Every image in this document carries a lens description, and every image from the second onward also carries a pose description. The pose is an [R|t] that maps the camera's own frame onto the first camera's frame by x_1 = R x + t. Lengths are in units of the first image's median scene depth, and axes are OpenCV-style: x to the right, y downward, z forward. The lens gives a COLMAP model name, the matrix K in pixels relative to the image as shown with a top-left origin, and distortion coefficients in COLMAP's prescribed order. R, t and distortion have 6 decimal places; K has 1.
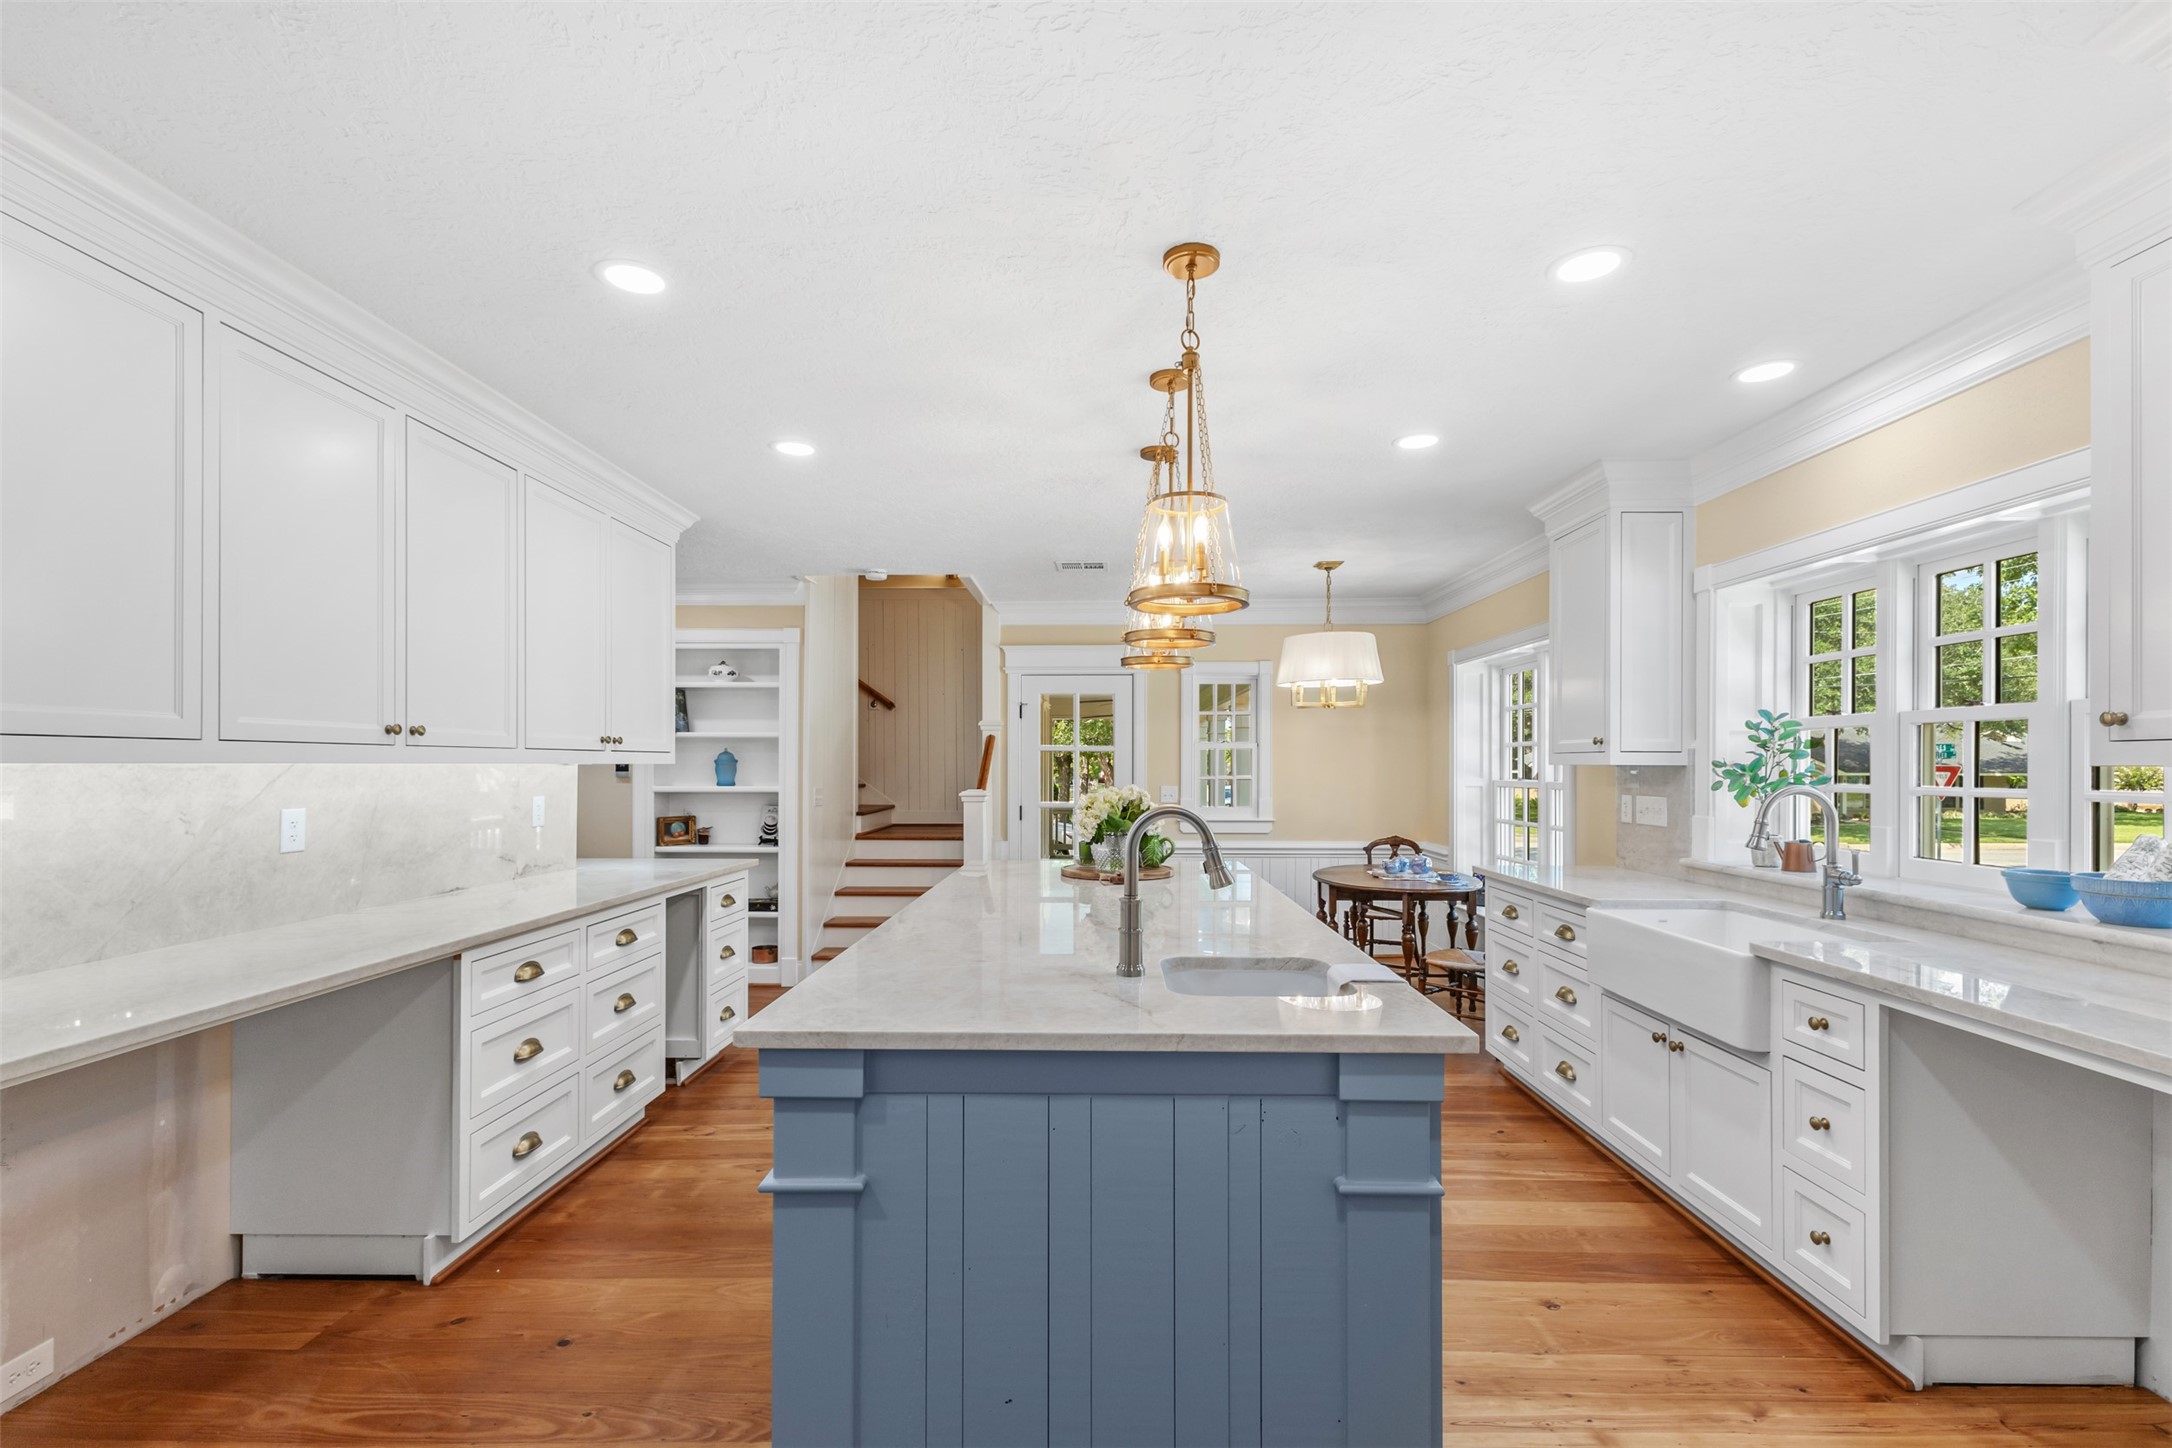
lens RADIAL K [[955.9, 0, 1080.7], [0, 955.9, 754.0], [0, 0, 1]] dist [0.010527, -0.000476]
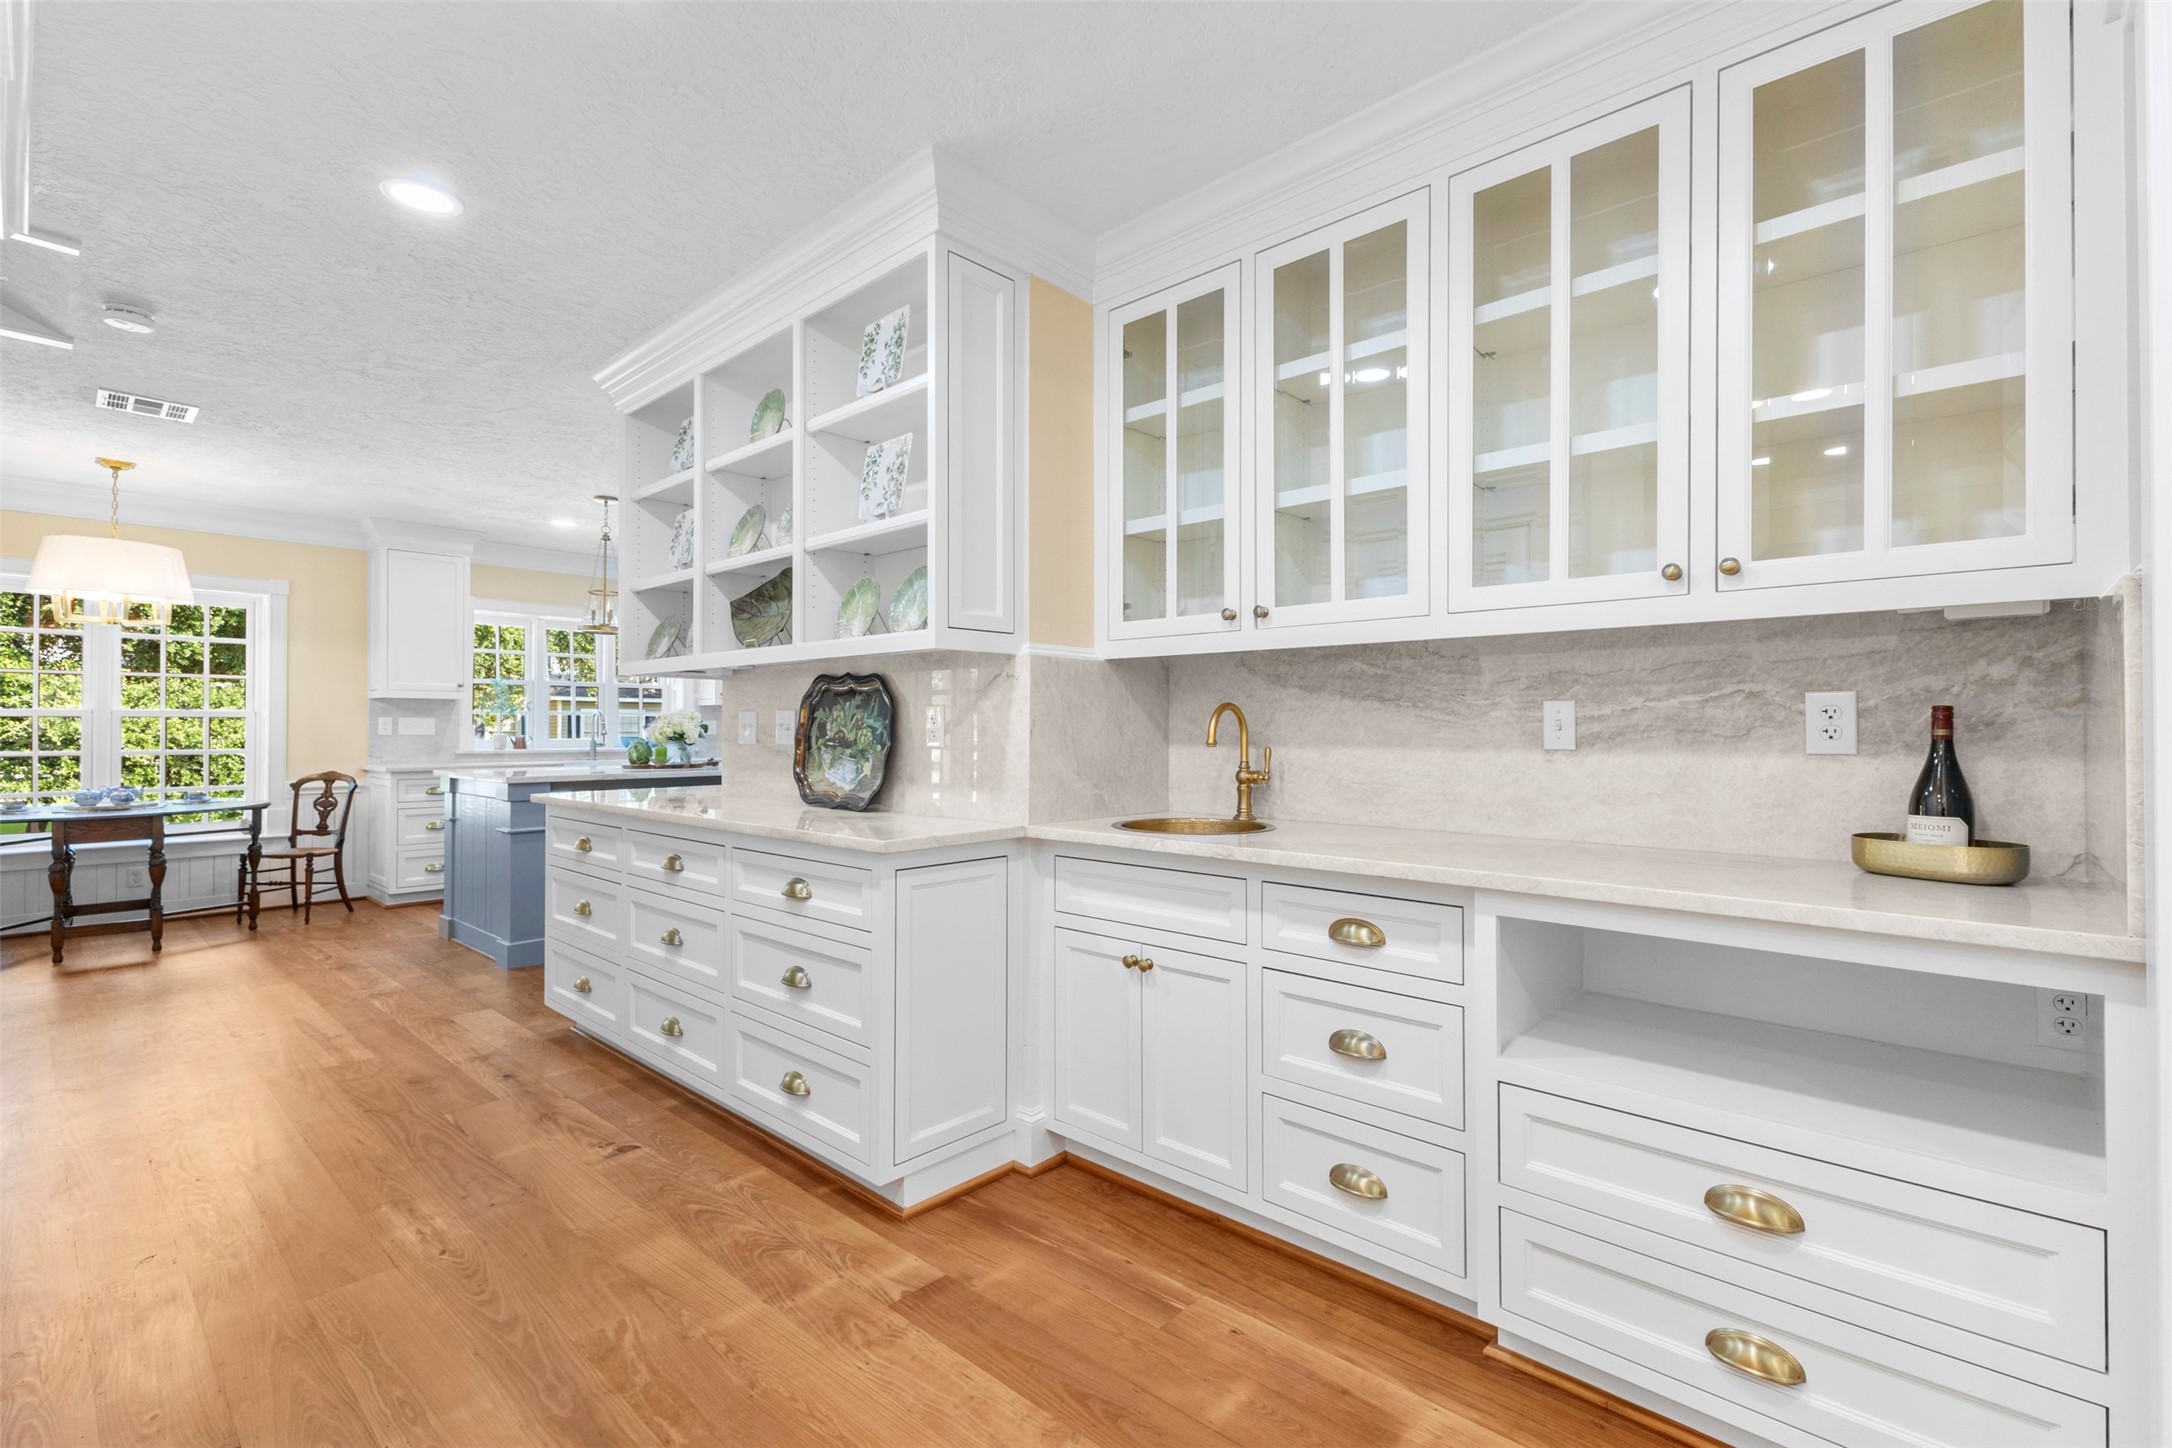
lens RADIAL K [[940.2, 0, 1086.5], [0, 940.2, 720.3], [0, 0, 1]] dist [0.008789, -0.000268]
pose [[-0.762214, 0.002635, 0.647320, -1.797159], [-0.007089, 0.999898, -0.012417, 0.077583], [-0.647287, -0.014053, -0.762117, 1.933448]]
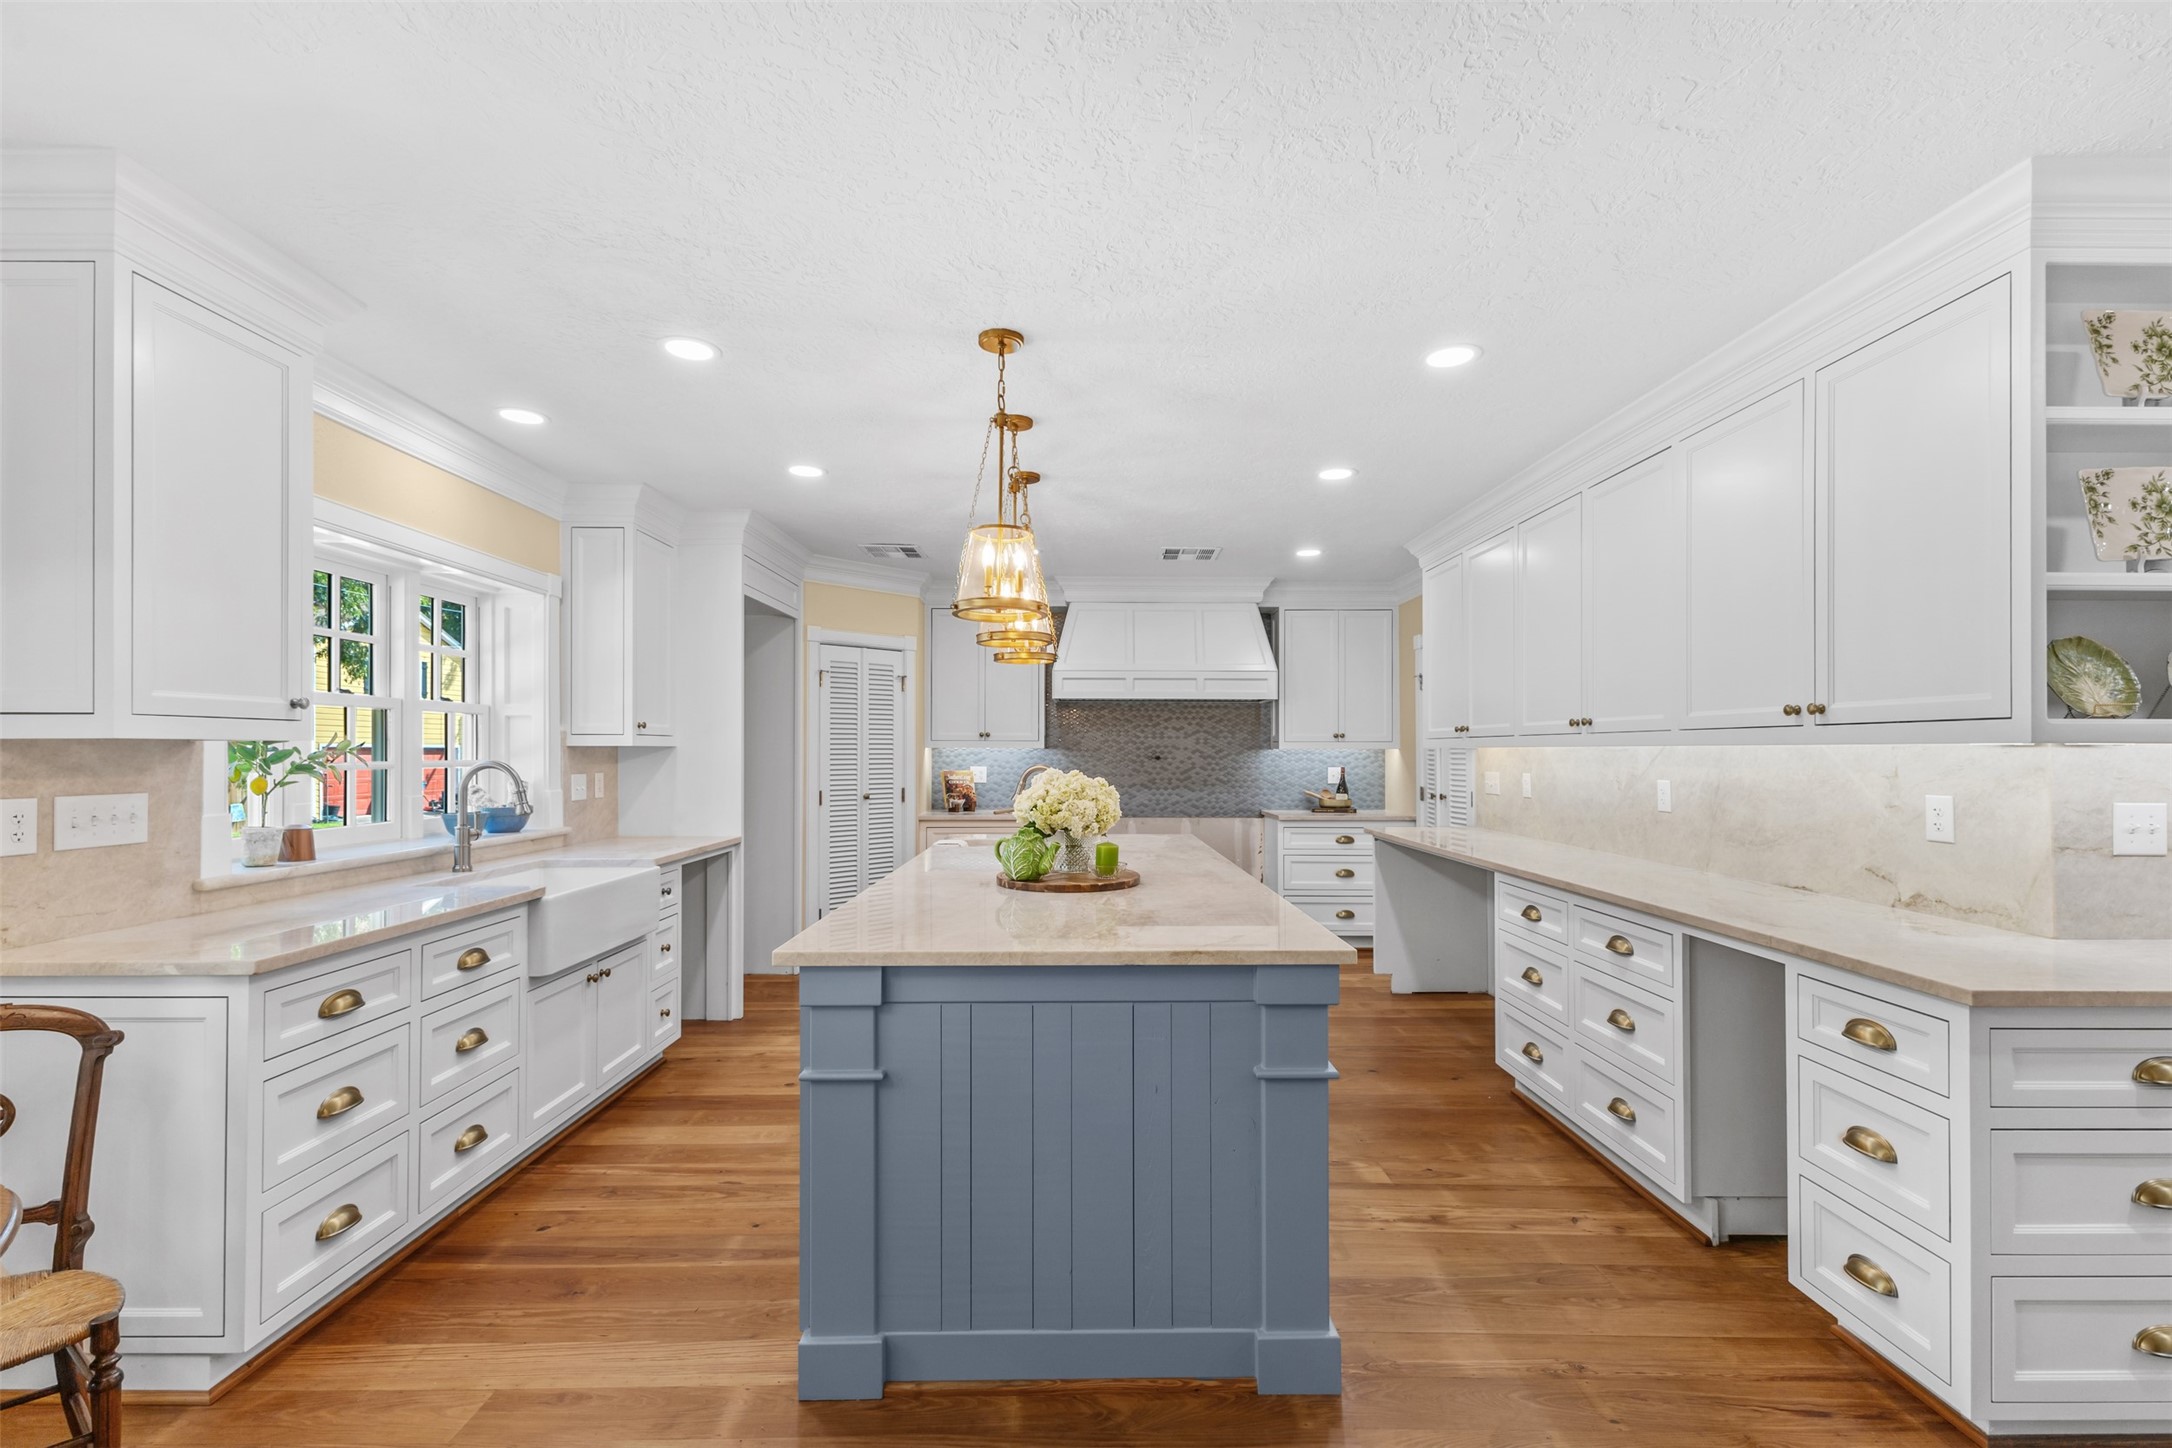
lens RADIAL K [[955.9, 0, 1080.7], [0, 955.9, 754.0], [0, 0, 1]] dist [0.010527, -0.000476]
pose [[-0.999609, -0.003599, -0.027741, 0.042551], [-0.003366, 0.999959, -0.008448, 0.029457], [0.027770, -0.008352, -0.999579, 2.030083]]
